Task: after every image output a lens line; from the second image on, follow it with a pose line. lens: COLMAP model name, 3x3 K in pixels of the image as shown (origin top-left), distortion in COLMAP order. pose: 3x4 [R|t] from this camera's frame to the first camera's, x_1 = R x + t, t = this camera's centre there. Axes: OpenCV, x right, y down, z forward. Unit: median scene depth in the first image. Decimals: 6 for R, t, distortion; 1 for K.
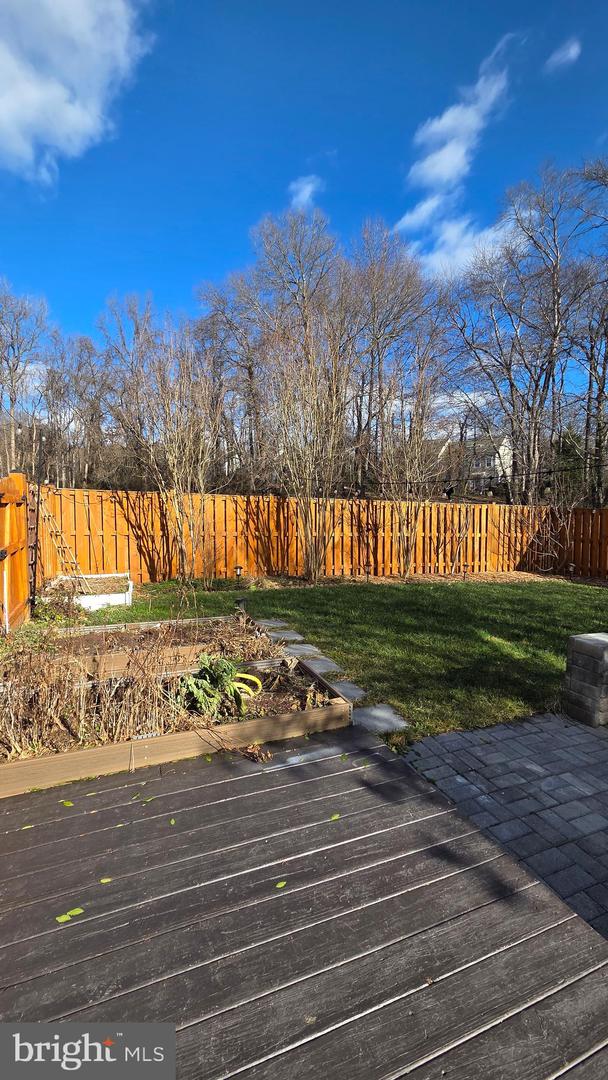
lens RADIAL K [[438.7, 0, 301.7], [0, 438.7, 535.5], [0, 0, 1]] dist [0.006597, -0.002823]
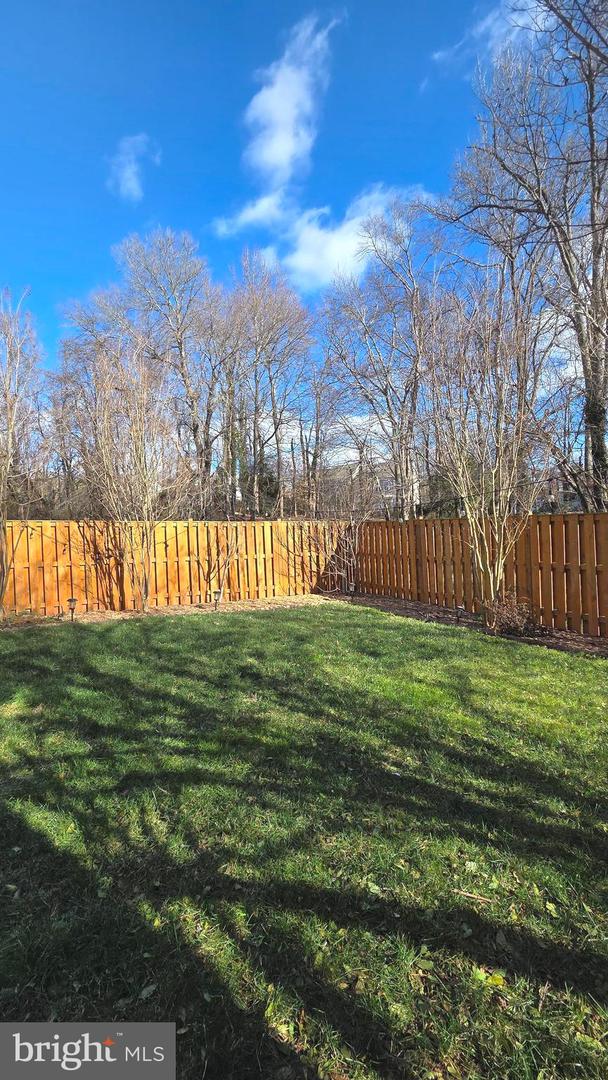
lens RADIAL K [[438.7, 0, 301.4], [0, 438.7, 536.2], [0, 0, 1]] dist [0.006597, -0.002823]
pose [[0.988573, -0.041625, 0.144884, 0.350922], [0.050370, 0.997090, -0.057216, 0.013412], [-0.142080, 0.063860, 0.987793, 0.104386]]
